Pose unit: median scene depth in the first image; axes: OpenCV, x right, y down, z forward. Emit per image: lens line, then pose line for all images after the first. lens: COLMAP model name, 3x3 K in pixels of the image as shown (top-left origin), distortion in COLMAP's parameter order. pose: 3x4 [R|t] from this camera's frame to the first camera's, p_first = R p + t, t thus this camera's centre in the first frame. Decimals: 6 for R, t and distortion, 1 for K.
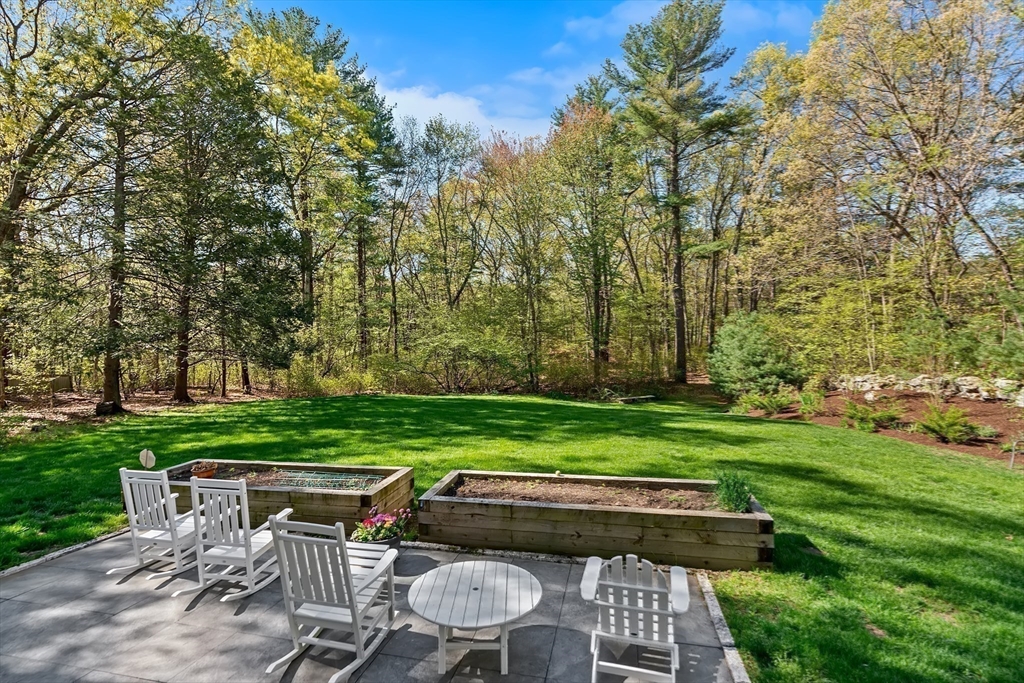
lens RADIAL K [[460.1, 0, 509.4], [0, 460.1, 336.6], [0, 0, 1]] dist [-0.007295, 0.001517]
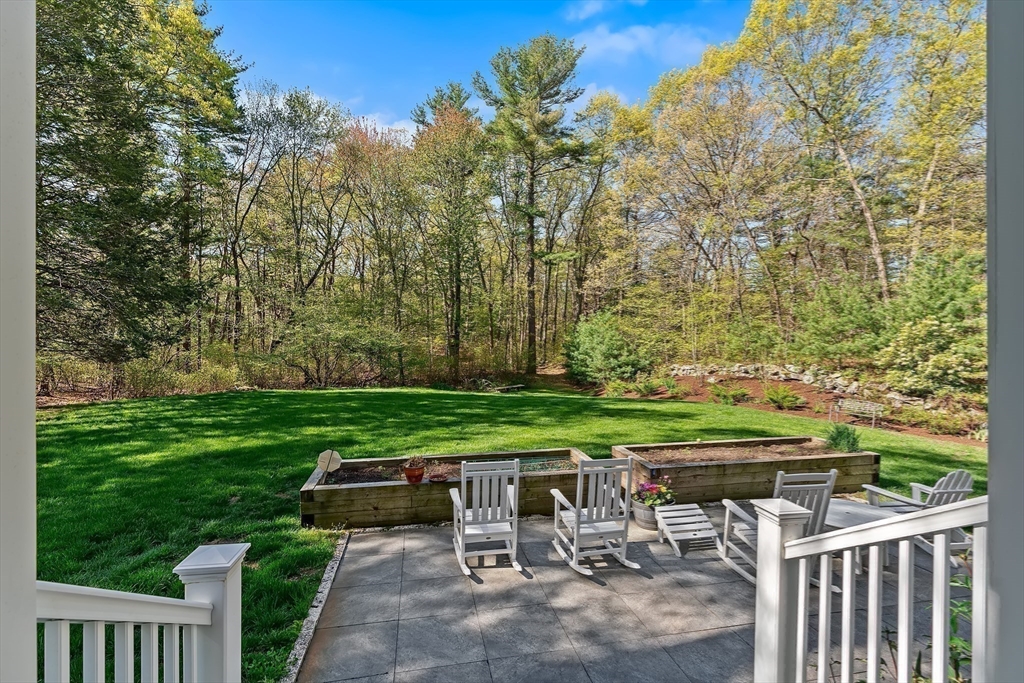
lens RADIAL K [[460.1, 0, 460.1], [0, 460.1, 332.0], [0, 0, 1]] dist [-0.007295, 0.001517]
pose [[0.920235, 0.021286, 0.390788, -0.263045], [-0.021786, 0.999758, -0.003155, 0.007156], [-0.390760, -0.005610, 0.920475, 0.033842]]
